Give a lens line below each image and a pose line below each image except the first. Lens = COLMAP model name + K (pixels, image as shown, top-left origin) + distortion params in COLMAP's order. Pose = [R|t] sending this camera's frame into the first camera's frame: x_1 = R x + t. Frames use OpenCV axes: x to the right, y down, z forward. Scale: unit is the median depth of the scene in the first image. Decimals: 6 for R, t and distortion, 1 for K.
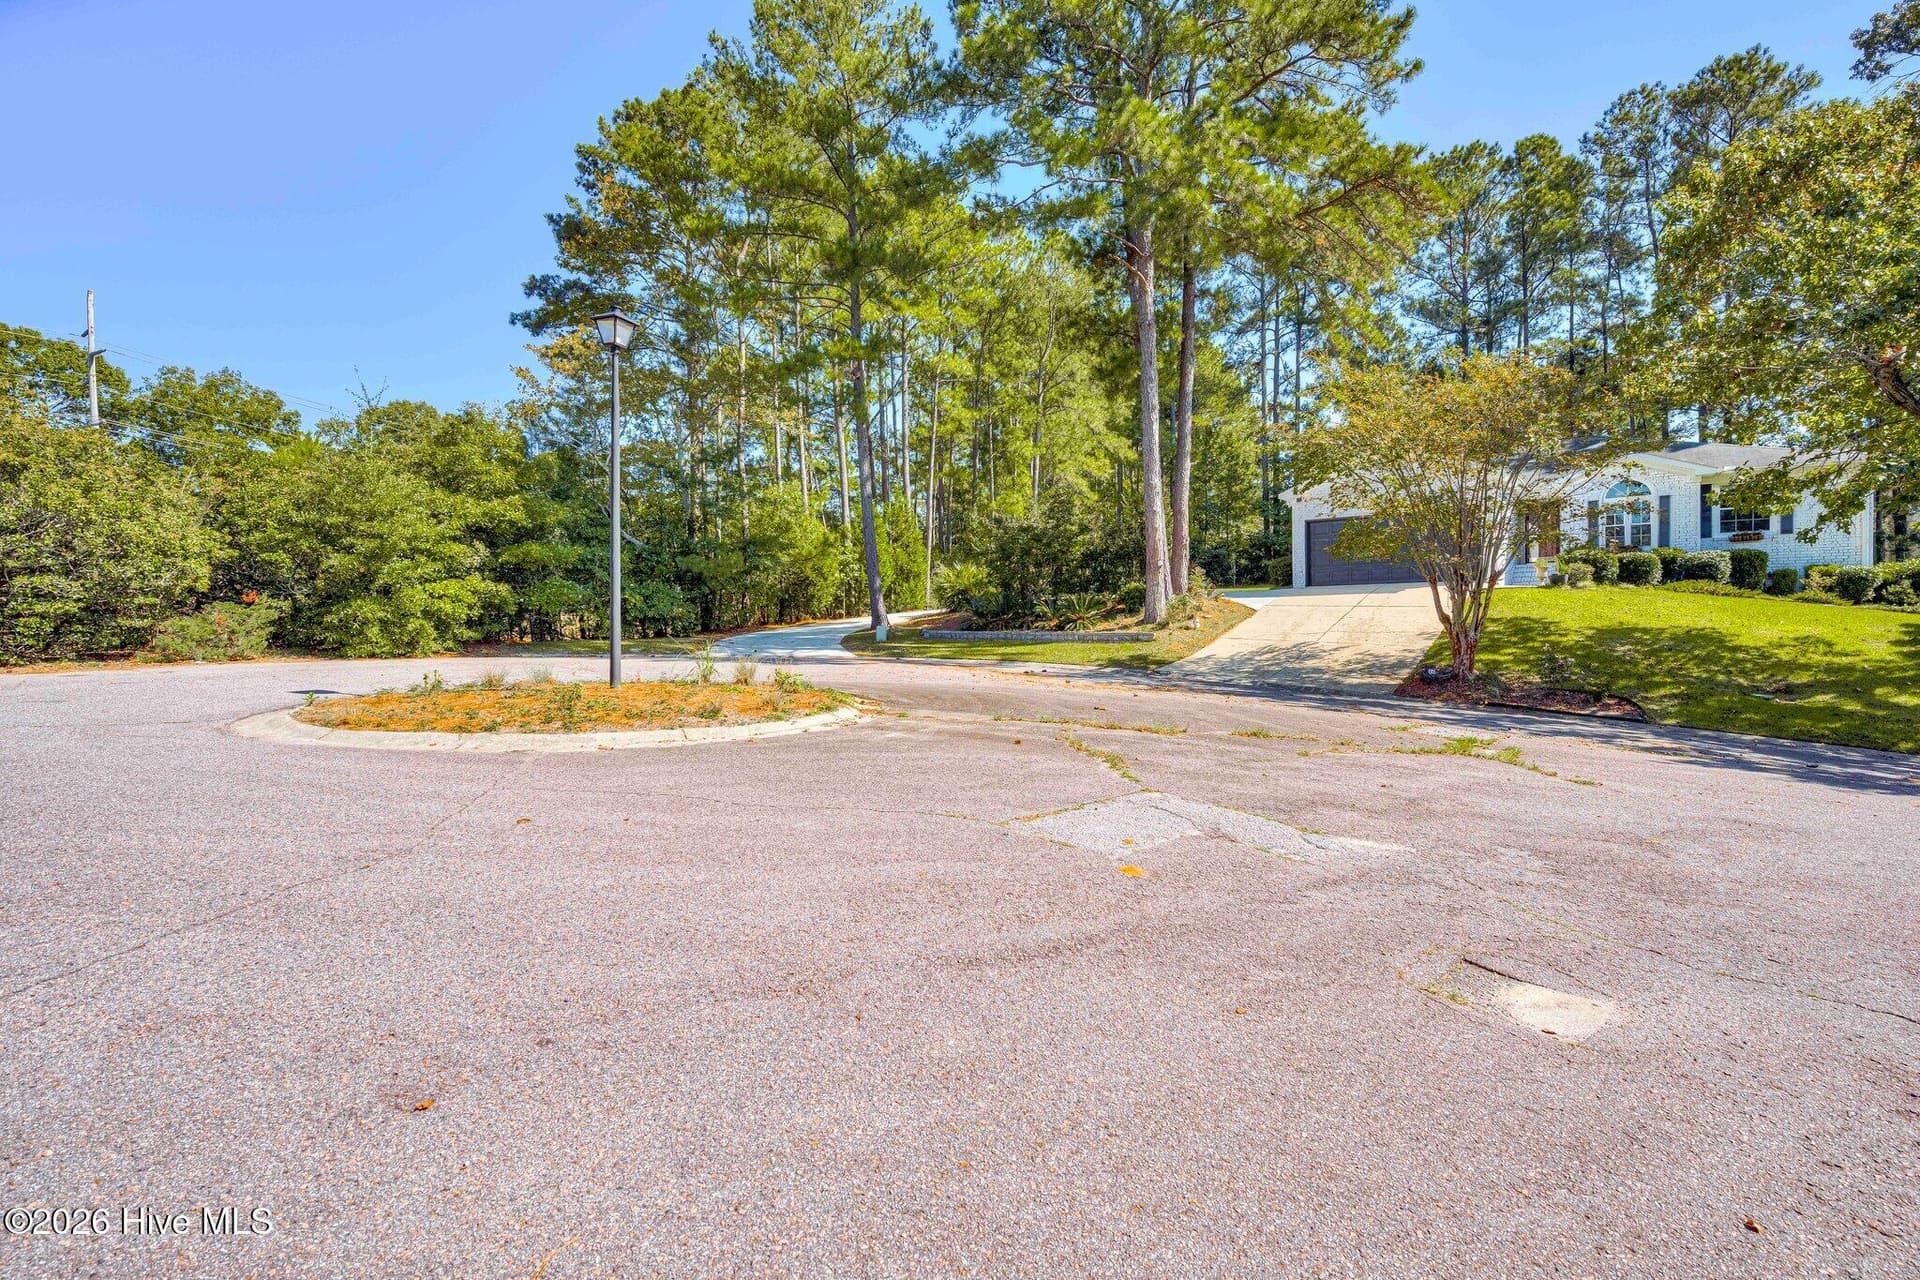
lens RADIAL K [[836.0, 0, 960.1], [0, 836.0, 633.6], [0, 0, 1]] dist [-0.001807, 0.000218]
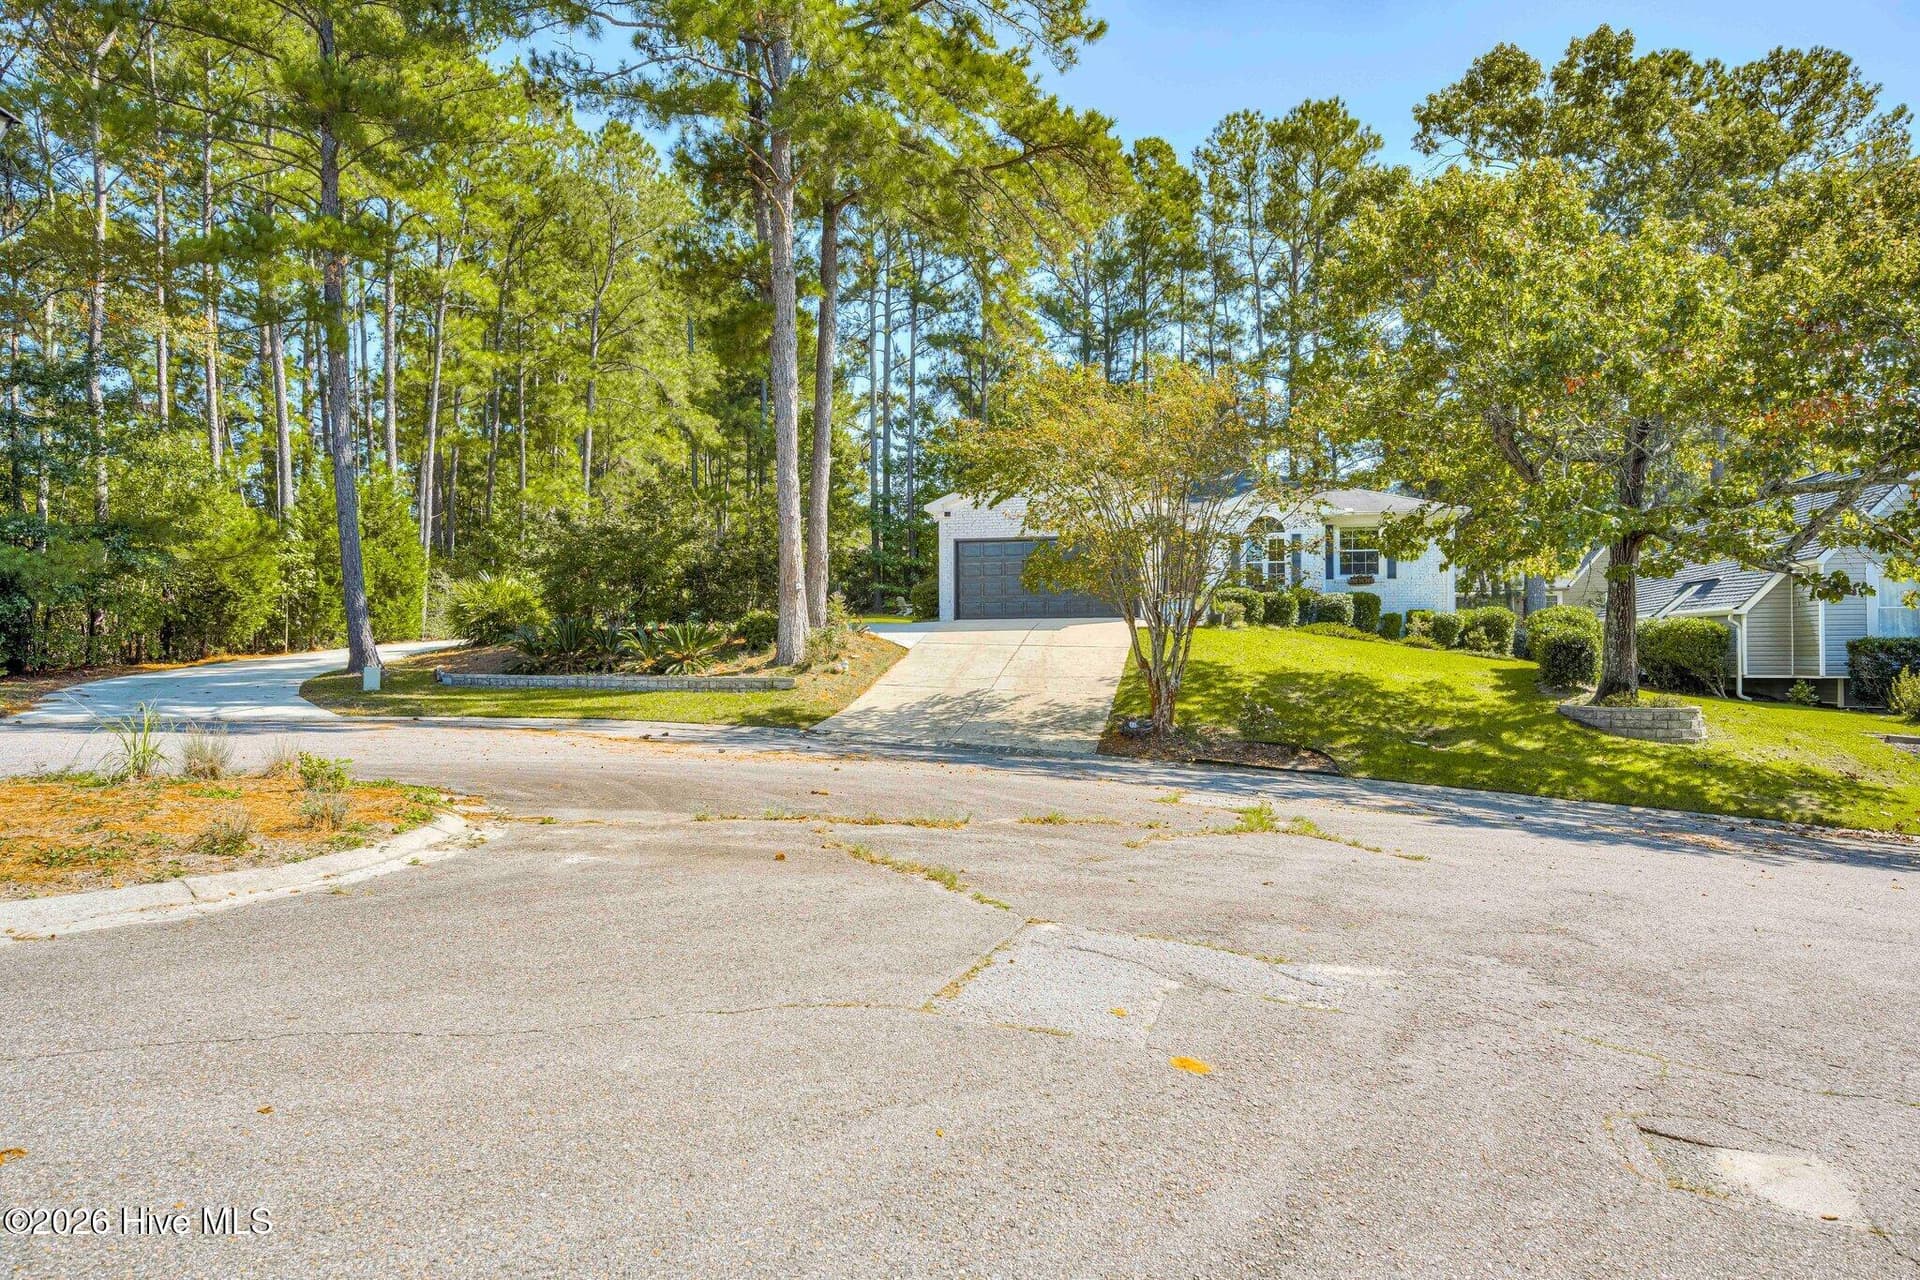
lens RADIAL K [[1085.5, 0, 951.8], [0, 1085.5, 644.8], [0, 0, 1]] dist [-0.002778, -0.000825]
pose [[0.898049, 0.010908, 0.439761, -0.065290], [-0.000313, 0.999708, -0.024158, -0.006668], [-0.439896, 0.021558, 0.897790, 0.051457]]
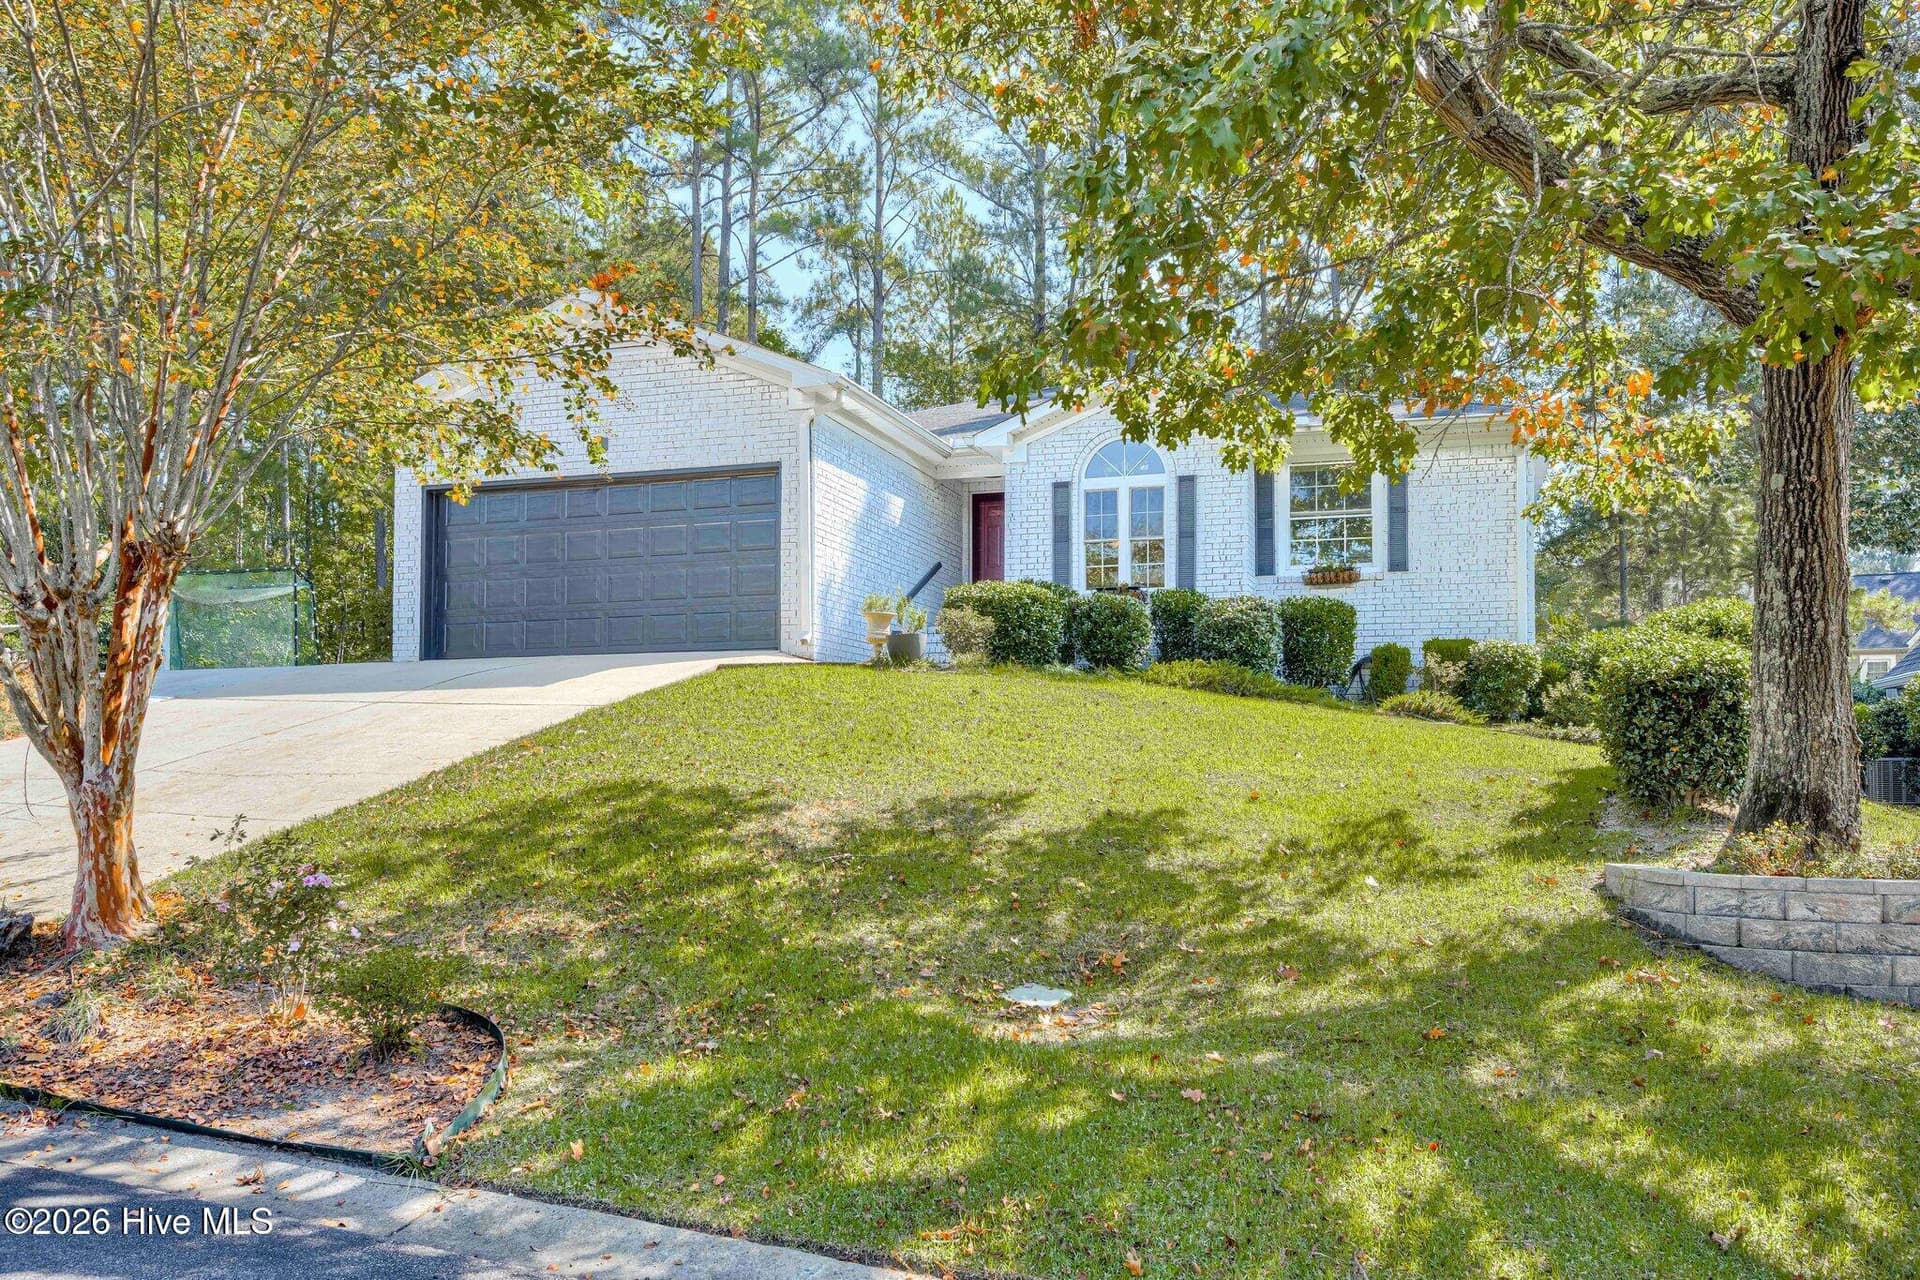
lens RADIAL K [[1464.0, 0, 1005.0], [0, 1464.0, 722.3], [0, 0, 1]] dist [-0.010495, 0.007020]
pose [[0.924051, 0.023201, 0.381564, 0.465706], [-0.005445, 0.998854, -0.047549, 0.002692], [-0.382230, 0.041860, 0.923119, 0.329650]]
